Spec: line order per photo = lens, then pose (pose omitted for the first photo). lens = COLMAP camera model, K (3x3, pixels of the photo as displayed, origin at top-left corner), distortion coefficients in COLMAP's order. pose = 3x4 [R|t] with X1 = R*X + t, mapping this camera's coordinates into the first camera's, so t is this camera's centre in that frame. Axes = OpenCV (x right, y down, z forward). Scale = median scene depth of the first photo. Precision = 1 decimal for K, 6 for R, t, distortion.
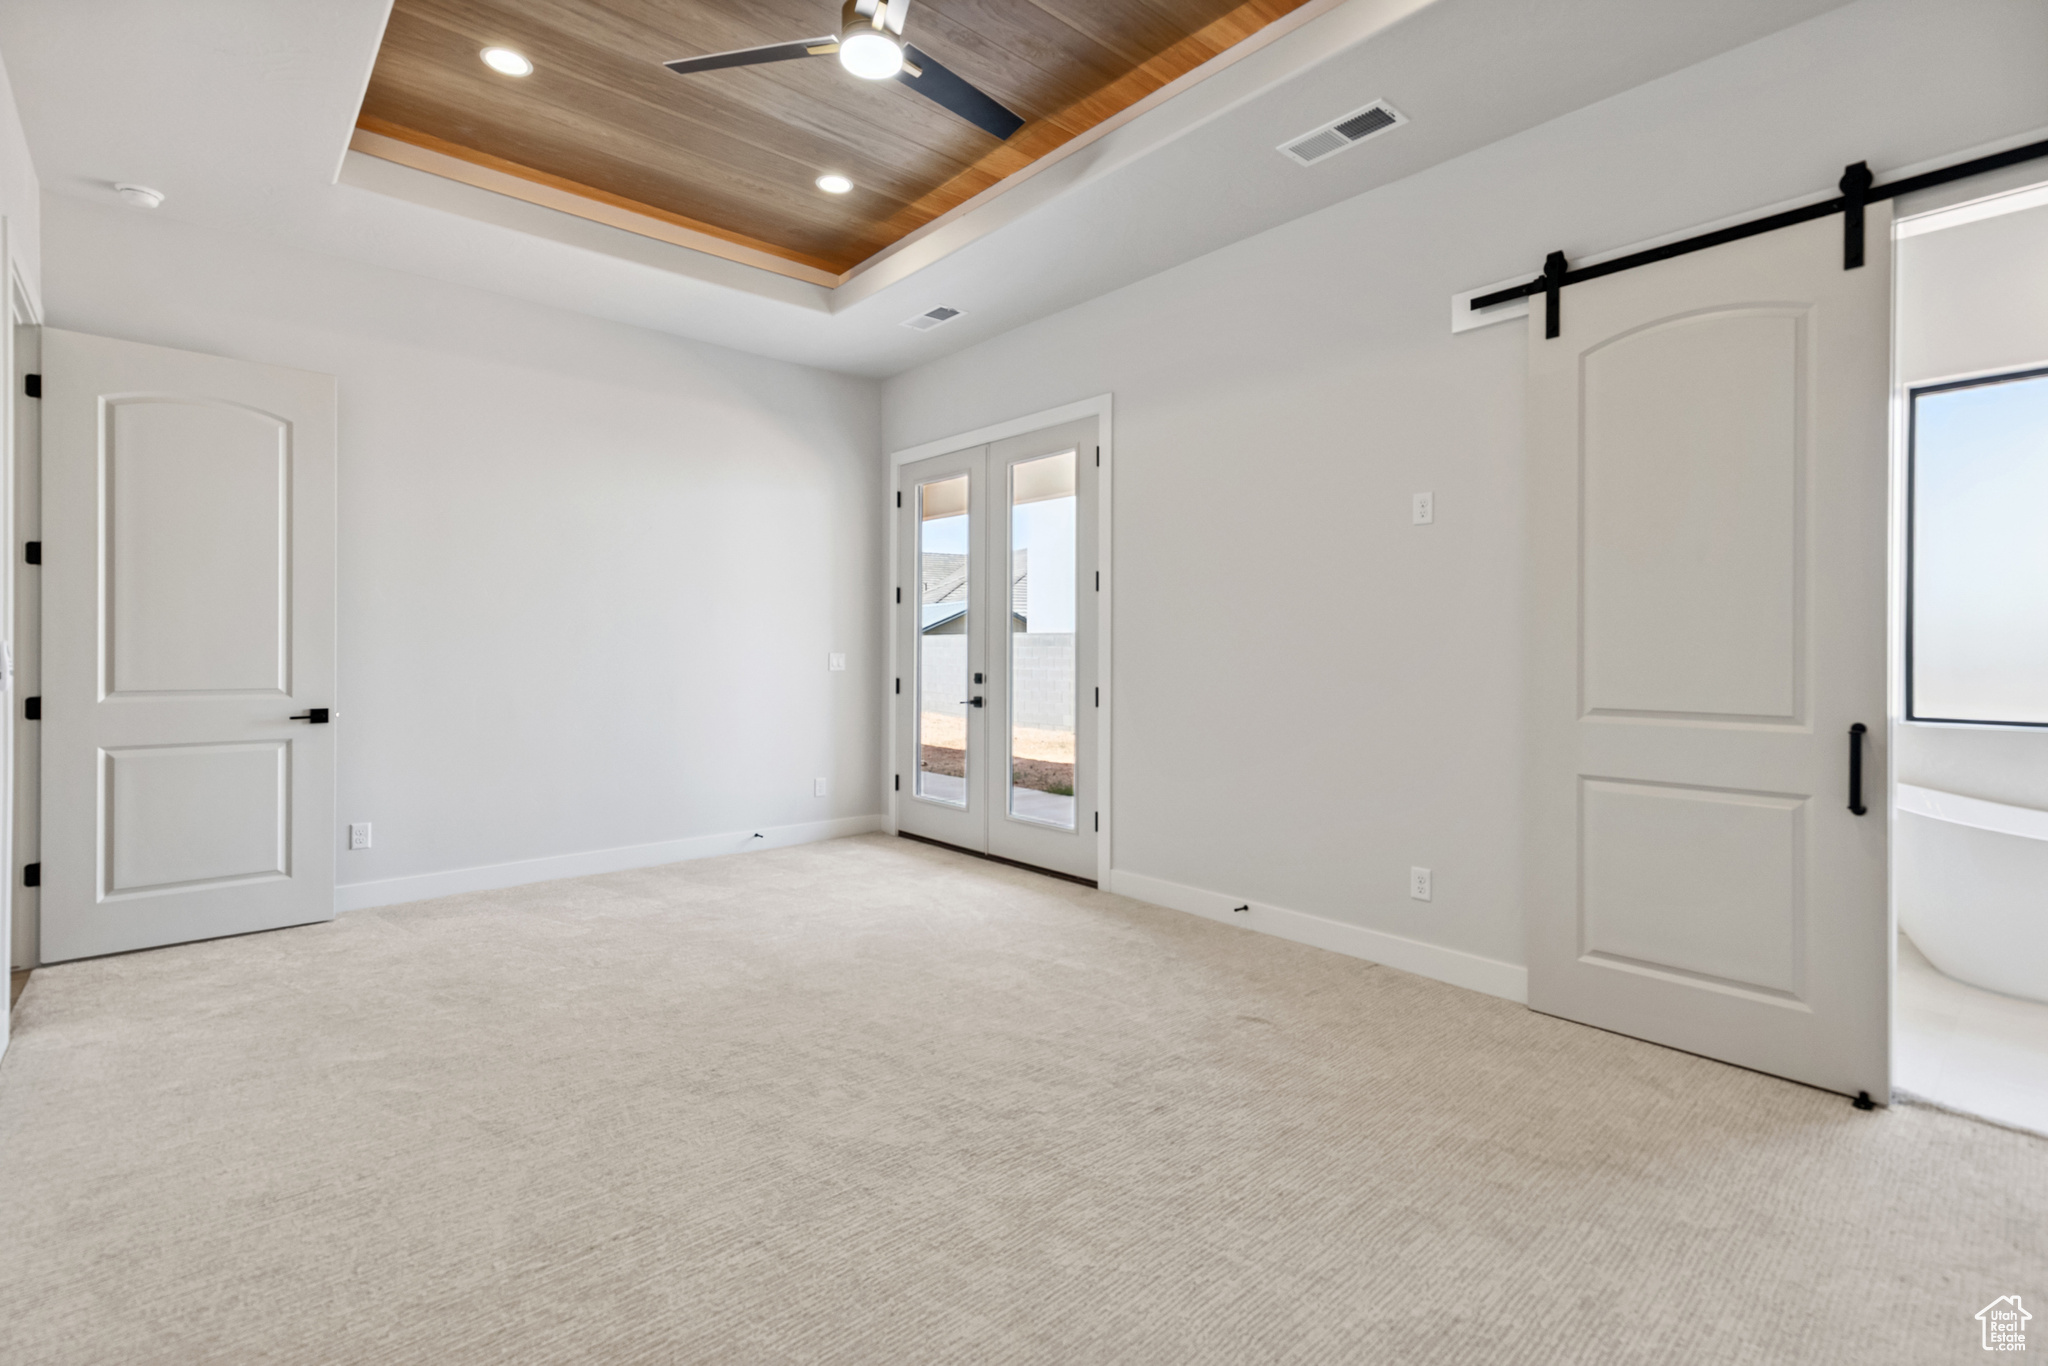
lens RADIAL K [[924.0, 0, 991.9], [0, 924.0, 654.2], [0, 0, 1]] dist [0.008269, -0.000462]
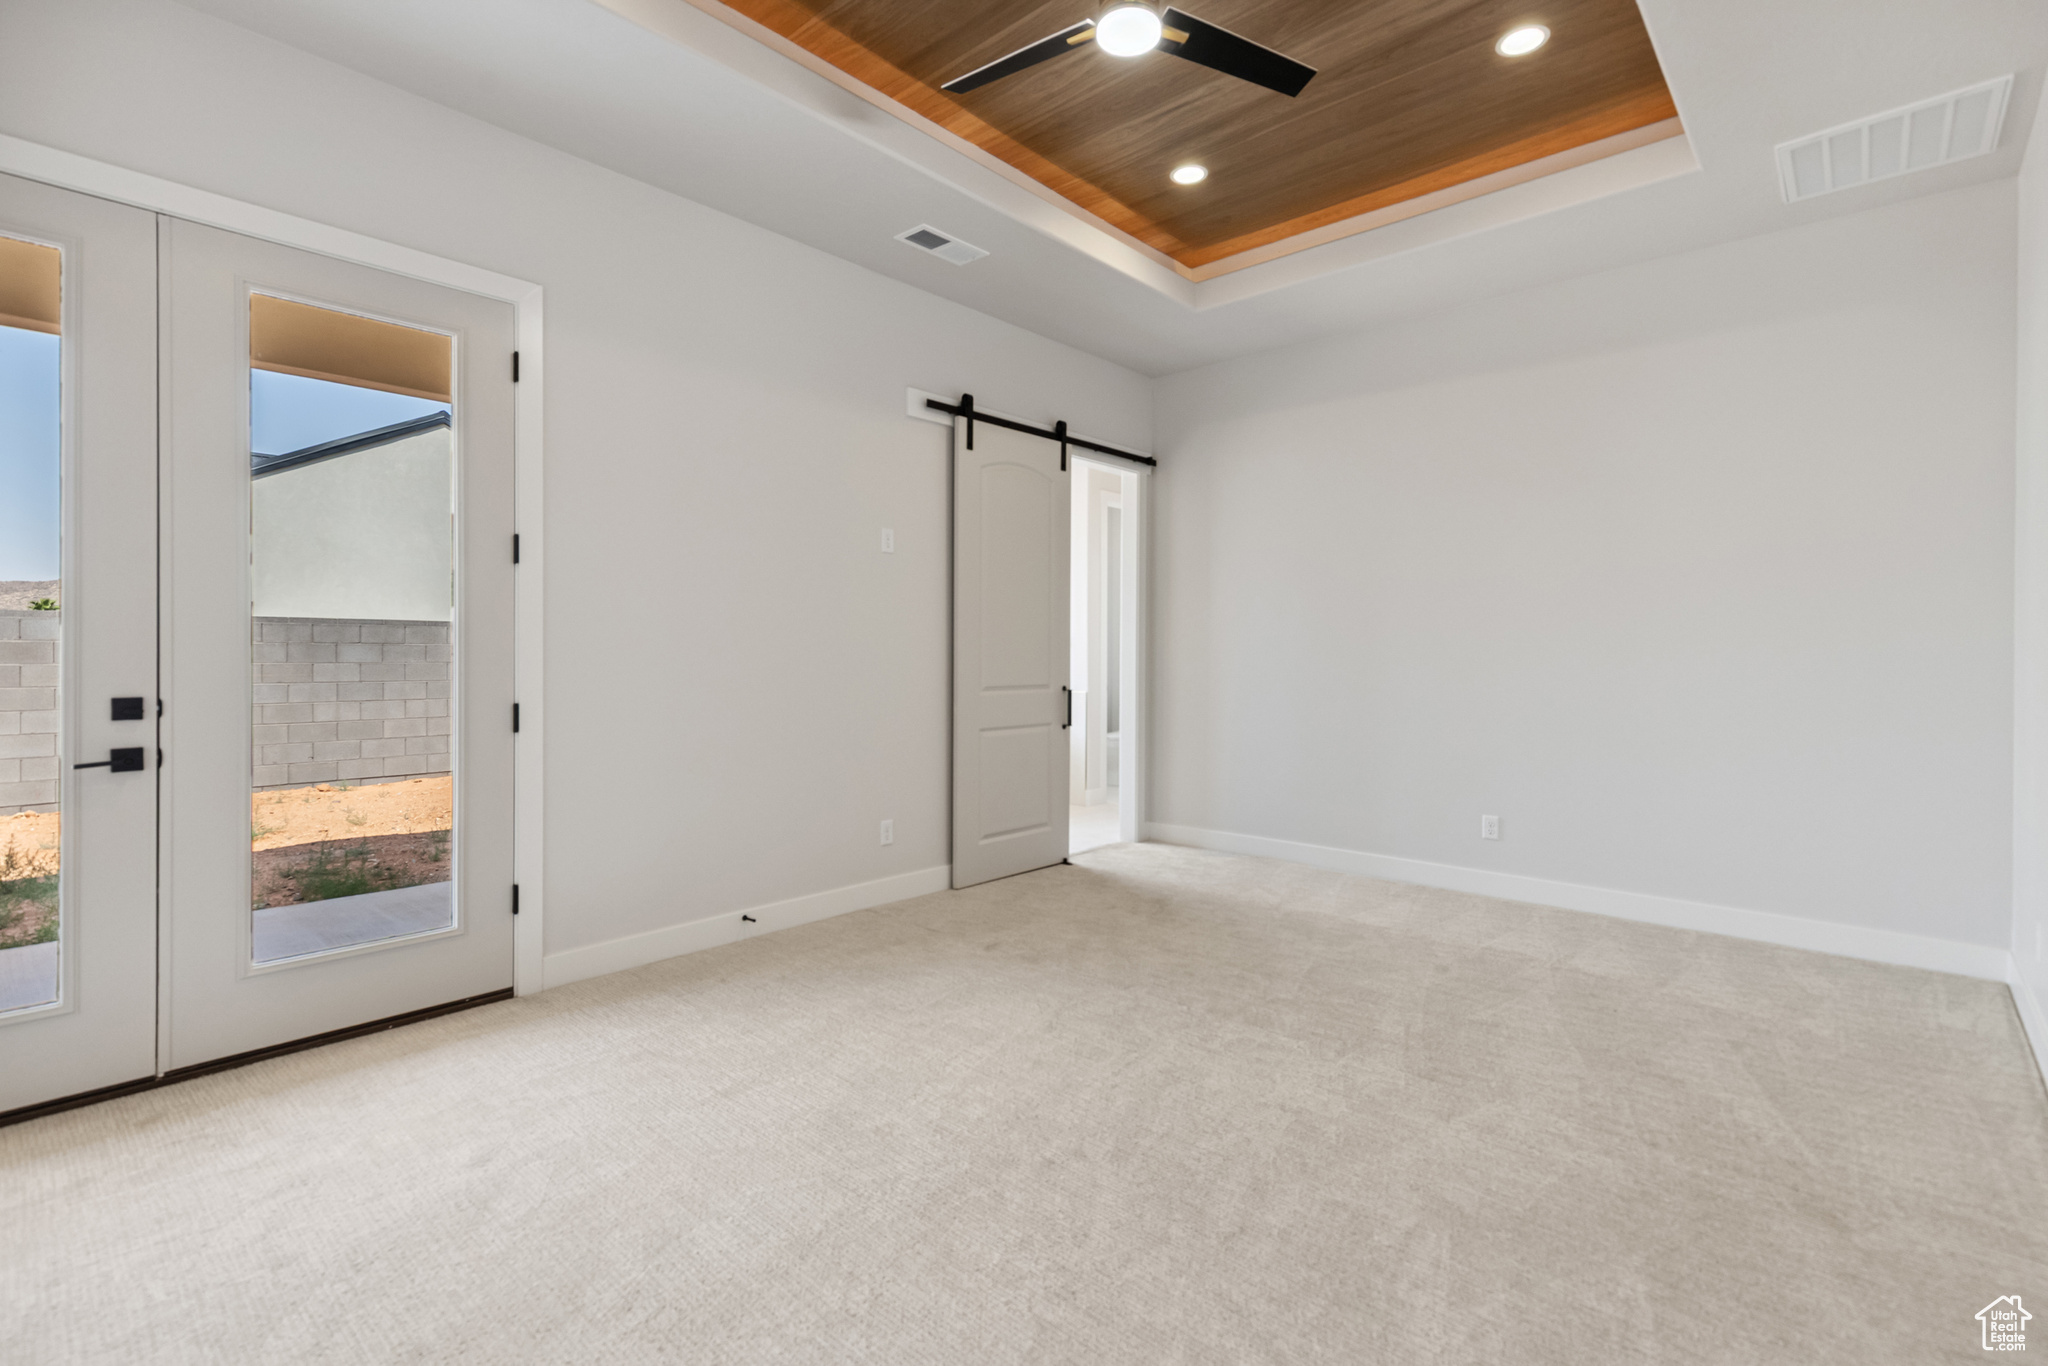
lens RADIAL K [[924.0, 0, 1037.9], [0, 924.0, 657.5], [0, 0, 1]] dist [0.008269, -0.000462]
pose [[-0.114178, -0.009845, 0.993412, -0.824460], [0.000697, 0.999950, 0.009989, -0.007655], [-0.993460, 0.001833, -0.114165, 0.926326]]
